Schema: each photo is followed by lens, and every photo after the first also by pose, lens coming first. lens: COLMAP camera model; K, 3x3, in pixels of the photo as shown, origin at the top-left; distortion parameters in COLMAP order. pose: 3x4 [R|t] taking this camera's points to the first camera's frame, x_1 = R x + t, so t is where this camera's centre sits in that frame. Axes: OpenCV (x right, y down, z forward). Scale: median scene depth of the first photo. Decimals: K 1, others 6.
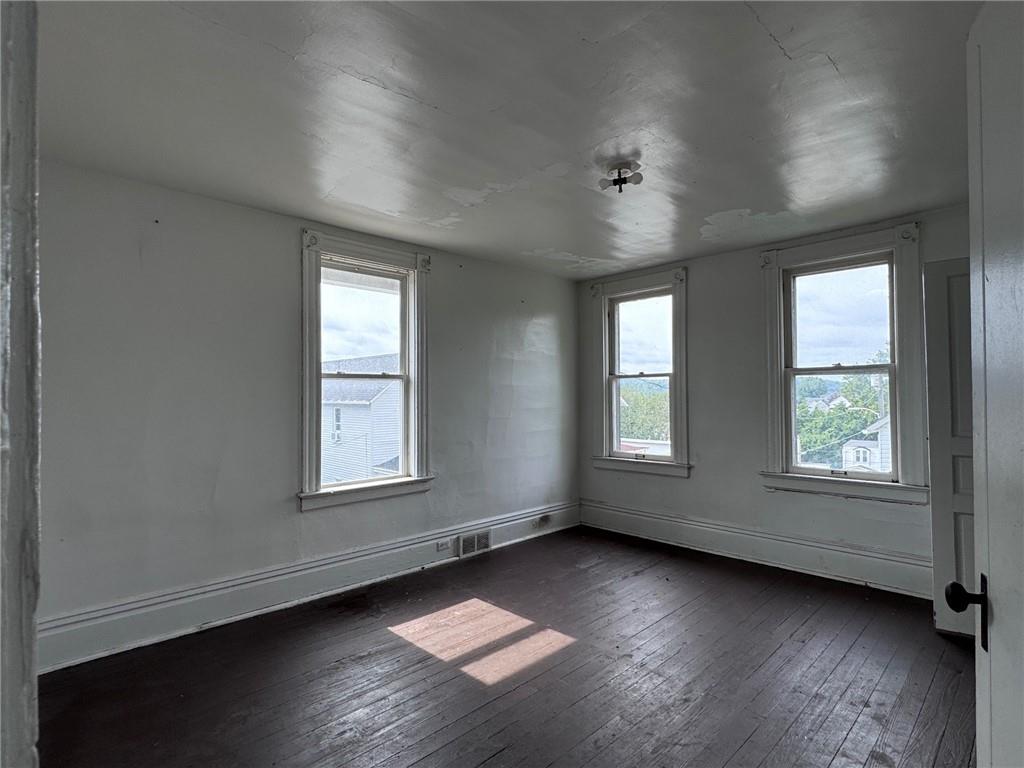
lens RADIAL K [[531.9, 0, 512.0], [0, 531.9, 384.0], [0, 0, 1]] dist [0.000183, 0.000227]
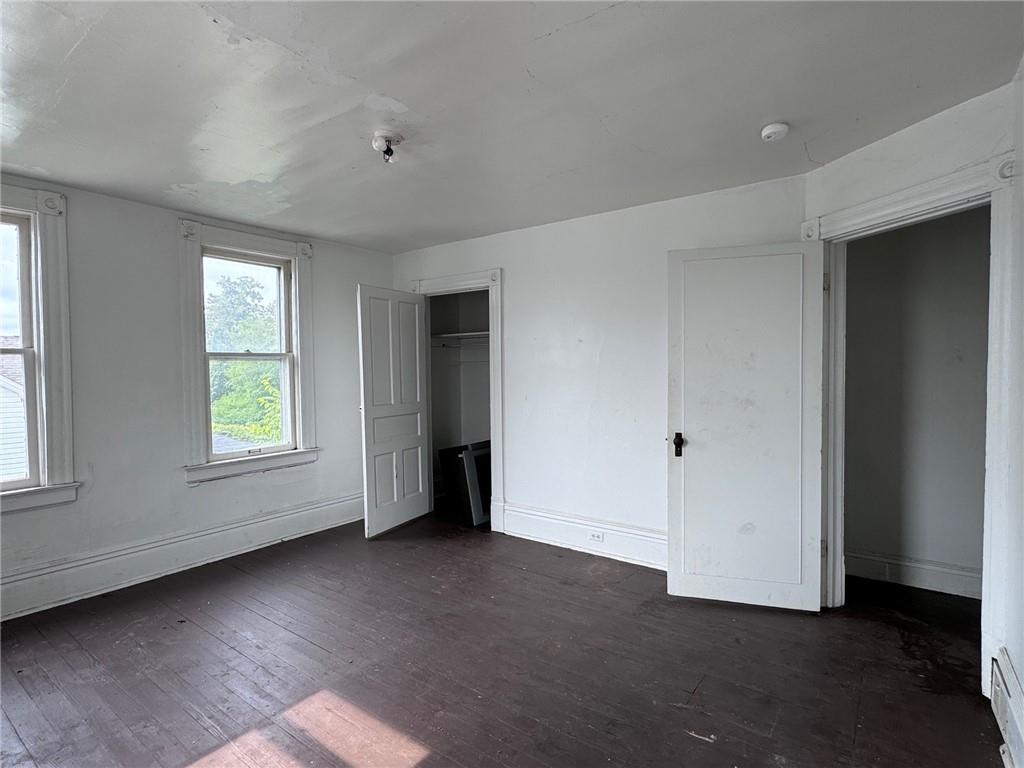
lens RADIAL K [[531.9, 0, 512.0], [0, 531.9, 384.0], [0, 0, 1]] dist [0.000183, 0.000227]
pose [[-0.151247, -0.026902, 0.988130, -0.519387], [-0.012255, 0.999604, 0.025338, -0.004376], [-0.988420, -0.008278, -0.151517, 0.626688]]
